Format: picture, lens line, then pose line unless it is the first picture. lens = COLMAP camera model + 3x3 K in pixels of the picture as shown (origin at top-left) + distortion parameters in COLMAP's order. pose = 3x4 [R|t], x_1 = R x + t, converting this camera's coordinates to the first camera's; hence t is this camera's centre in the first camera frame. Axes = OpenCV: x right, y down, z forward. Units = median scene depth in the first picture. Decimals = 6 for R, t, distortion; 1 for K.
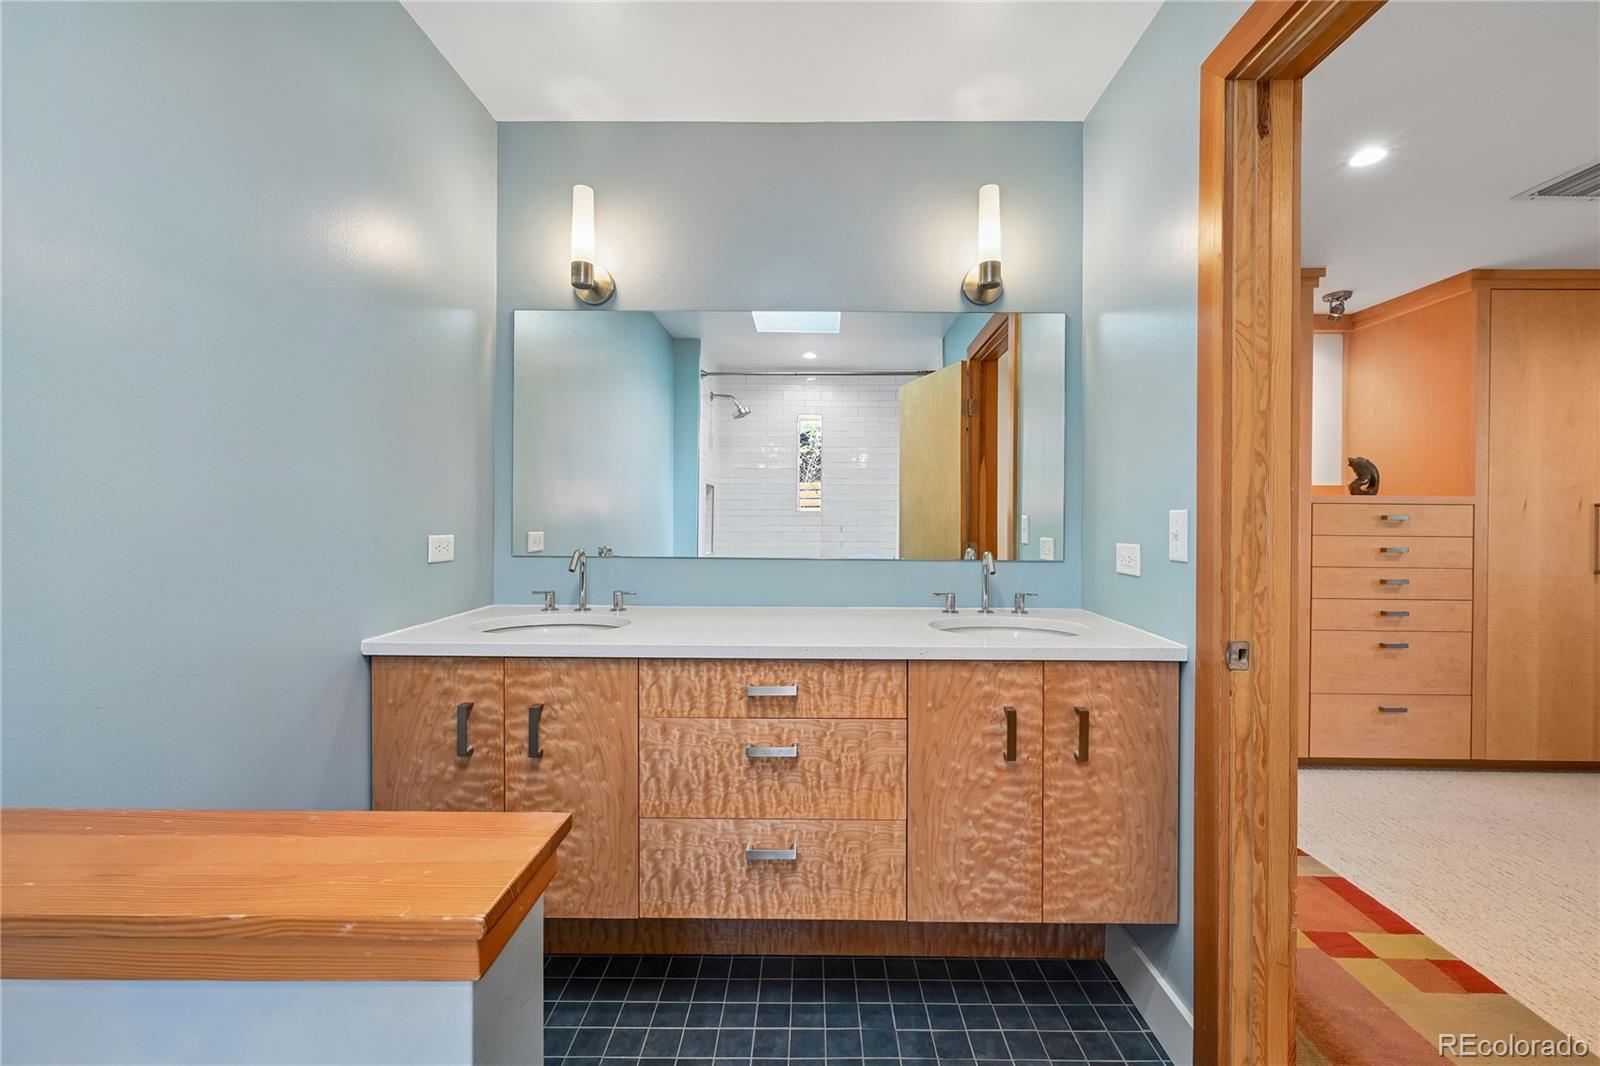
lens RADIAL K [[635.8, 0, 809.2], [0, 635.8, 529.6], [0, 0, 1]] dist [-0.000579, -0.000831]
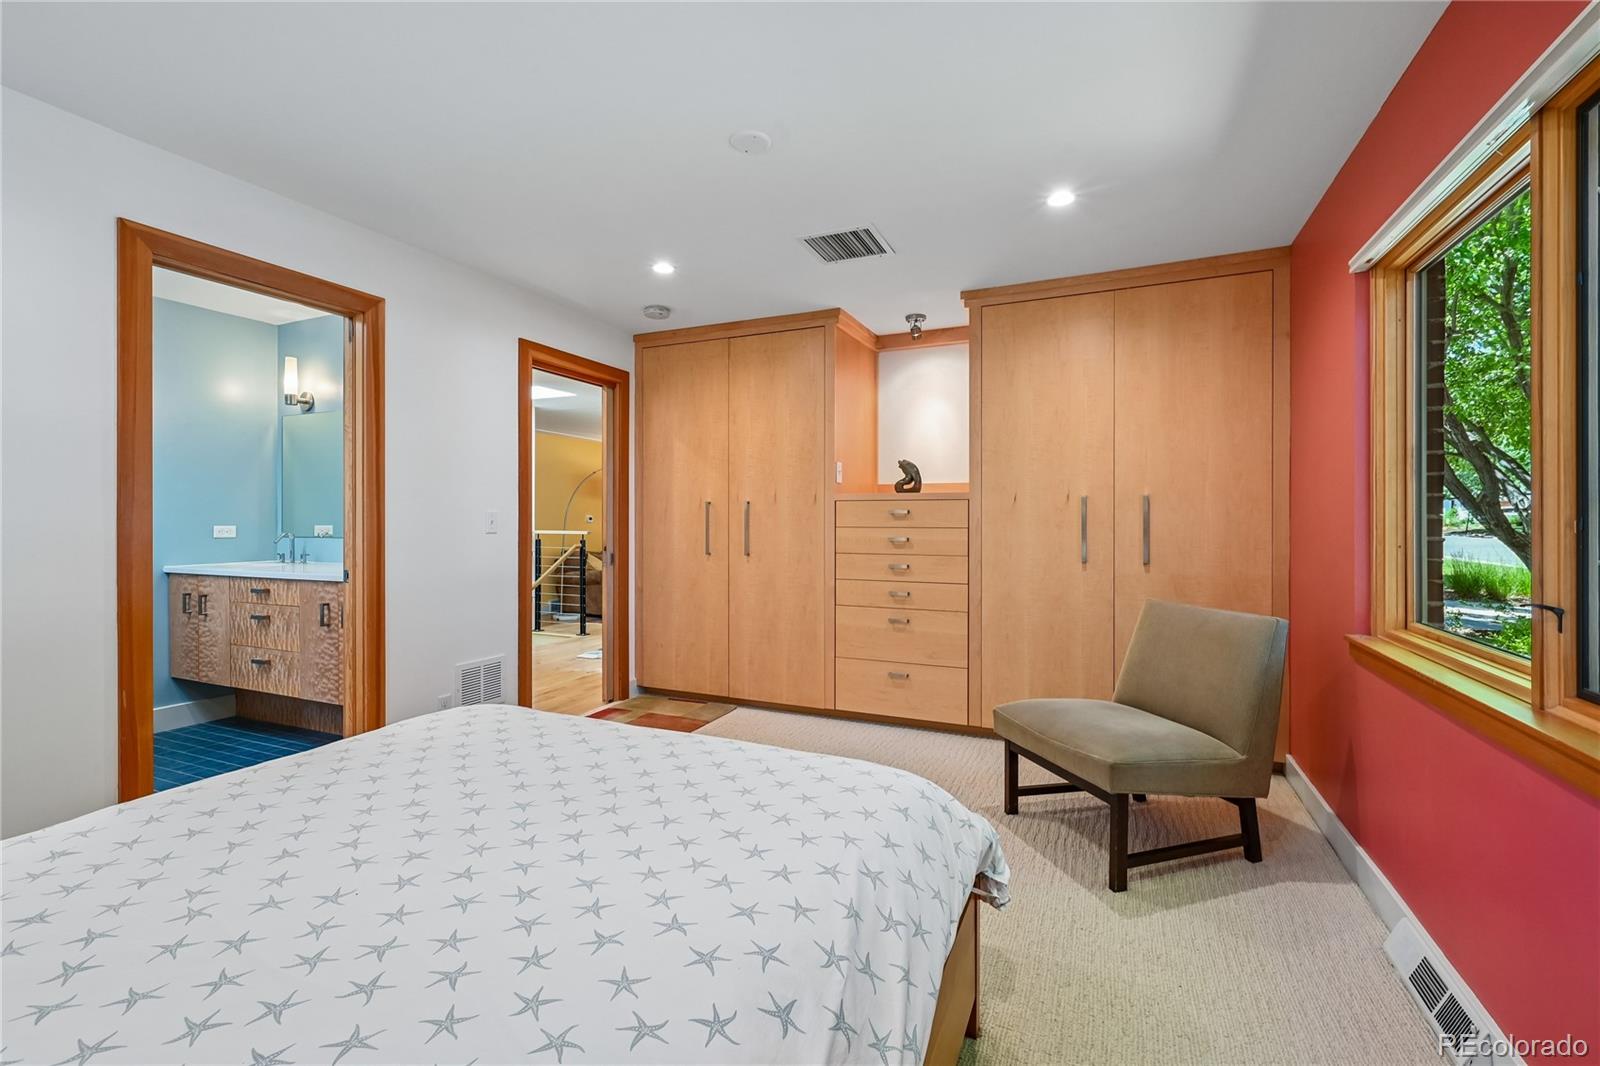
lens RADIAL K [[697.2, 0, 805.4], [0, 697.2, 519.8], [0, 0, 1]] dist [0.001213, -0.000887]
pose [[0.916084, -0.007366, -0.400919, 1.286460], [0.002440, 0.999915, -0.012794, 0.012611], [0.400979, 0.010742, 0.916024, -0.249785]]
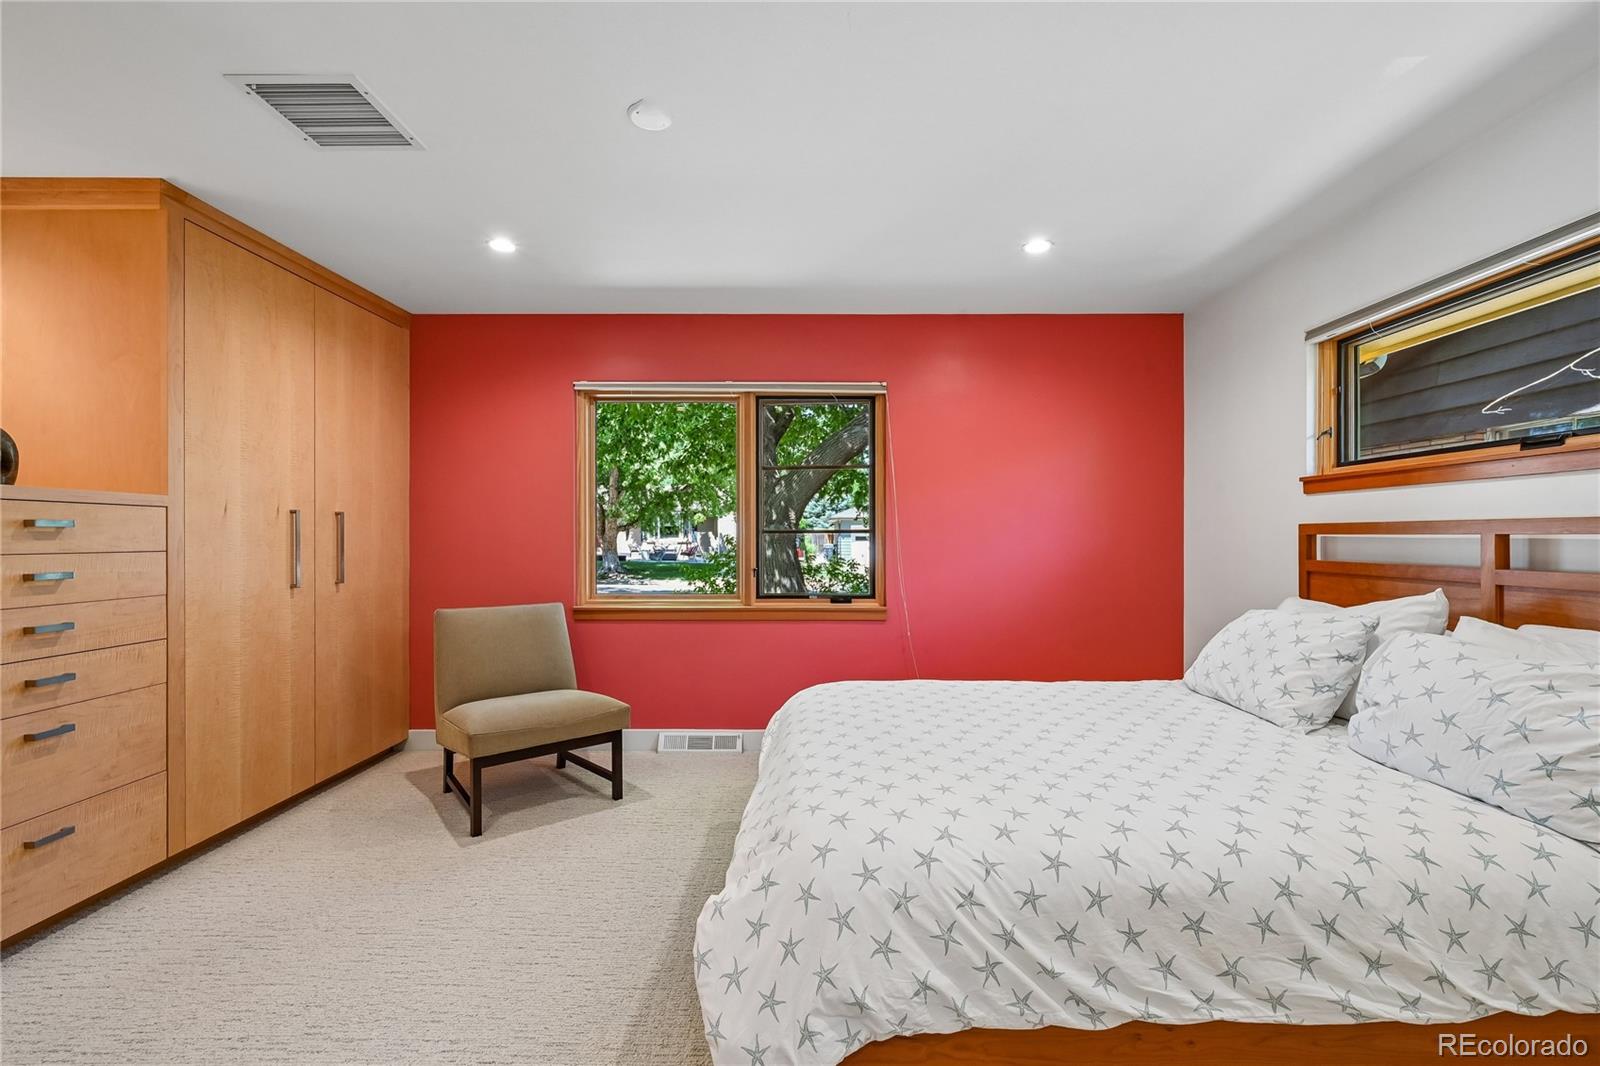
lens RADIAL K [[697.2, 0, 812.6], [0, 697.2, 532.9], [0, 0, 1]] dist [0.001213, -0.000887]
pose [[-0.009925, -0.003625, 0.999944, 0.245216], [0.010902, 0.999934, 0.003733, -0.004172], [-0.999891, 0.010939, -0.009885, 0.272253]]
